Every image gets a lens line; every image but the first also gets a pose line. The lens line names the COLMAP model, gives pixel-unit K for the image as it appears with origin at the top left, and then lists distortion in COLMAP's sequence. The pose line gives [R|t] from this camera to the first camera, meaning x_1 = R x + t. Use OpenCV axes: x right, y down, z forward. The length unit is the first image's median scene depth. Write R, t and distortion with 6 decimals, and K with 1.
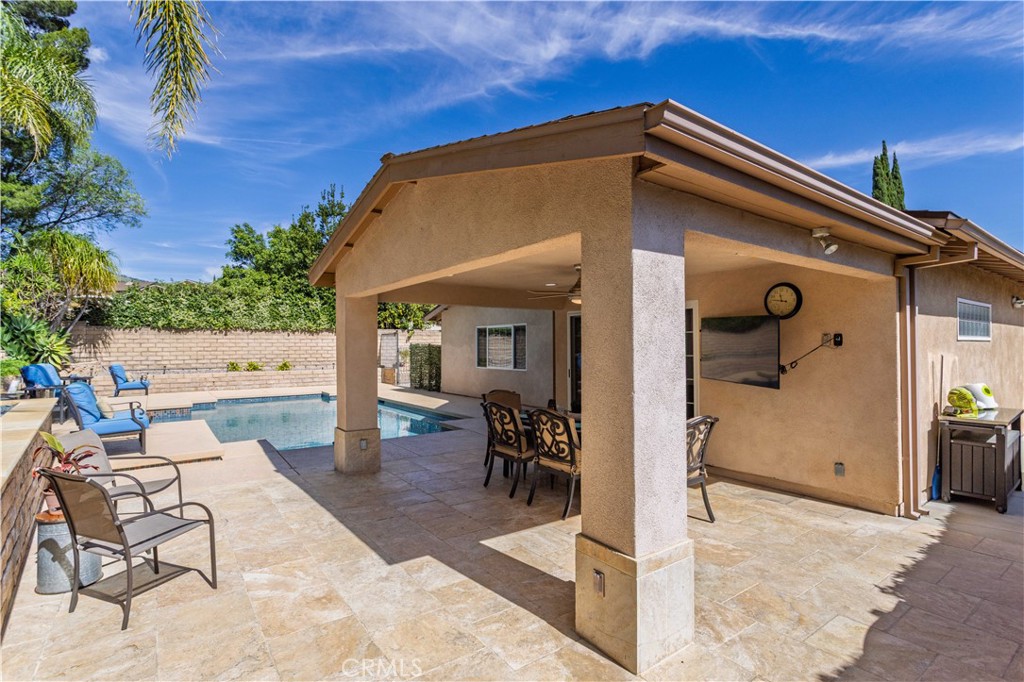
lens RADIAL K [[491.4, 0, 512.9], [0, 491.4, 343.5], [0, 0, 1]] dist [-0.017619, 0.006295]
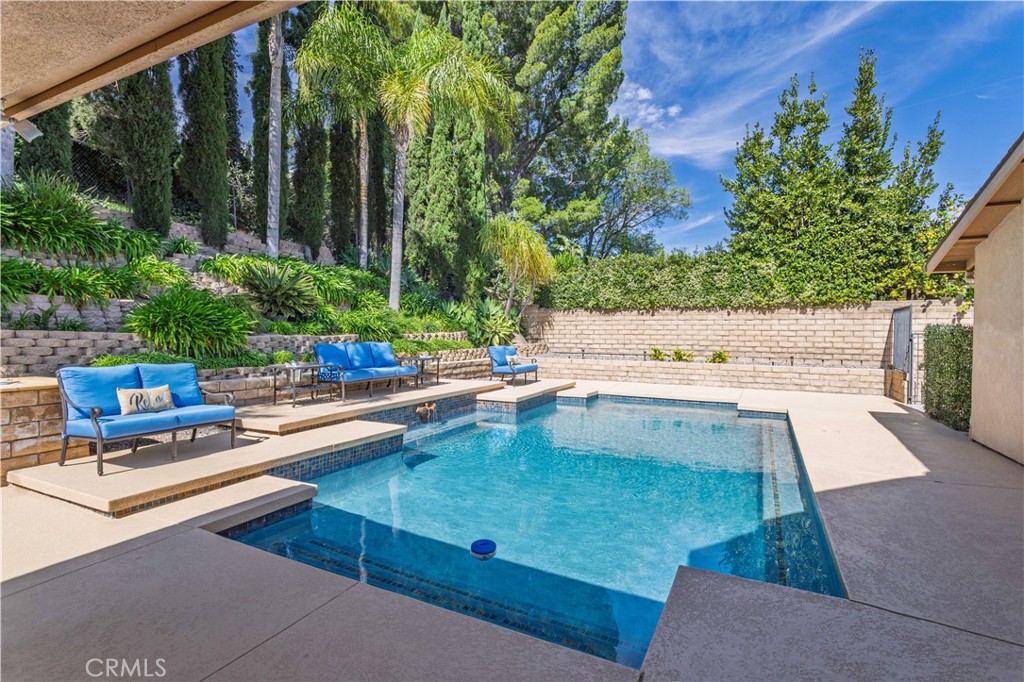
lens RADIAL K [[491.4, 0, 516.0], [0, 491.4, 337.5], [0, 0, 1]] dist [-0.017619, 0.006295]
pose [[0.456555, 0.017456, -0.889524, 0.041541], [-0.005422, 0.999844, 0.016838, 0.007691], [0.889679, -0.002865, 0.456578, 0.451390]]
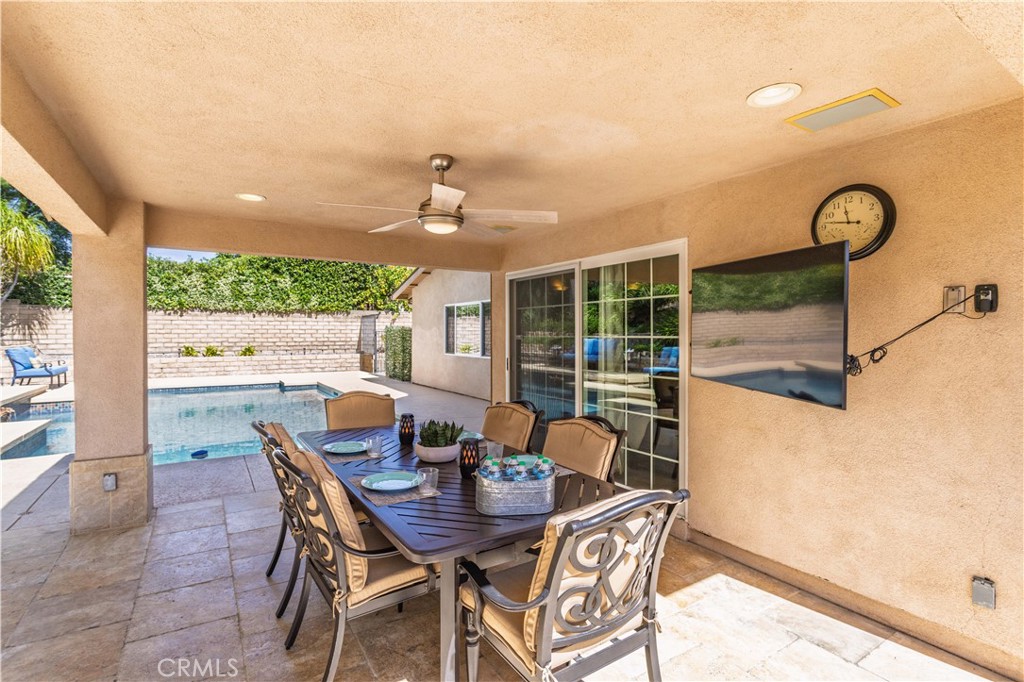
lens RADIAL K [[491.4, 0, 514.0], [0, 491.4, 338.8], [0, 0, 1]] dist [-0.017619, 0.006295]
pose [[0.998231, 0.005776, -0.059172, 0.077673], [-0.004749, 0.999836, 0.017481, 0.006605], [0.059263, -0.017169, 0.998095, 0.155471]]
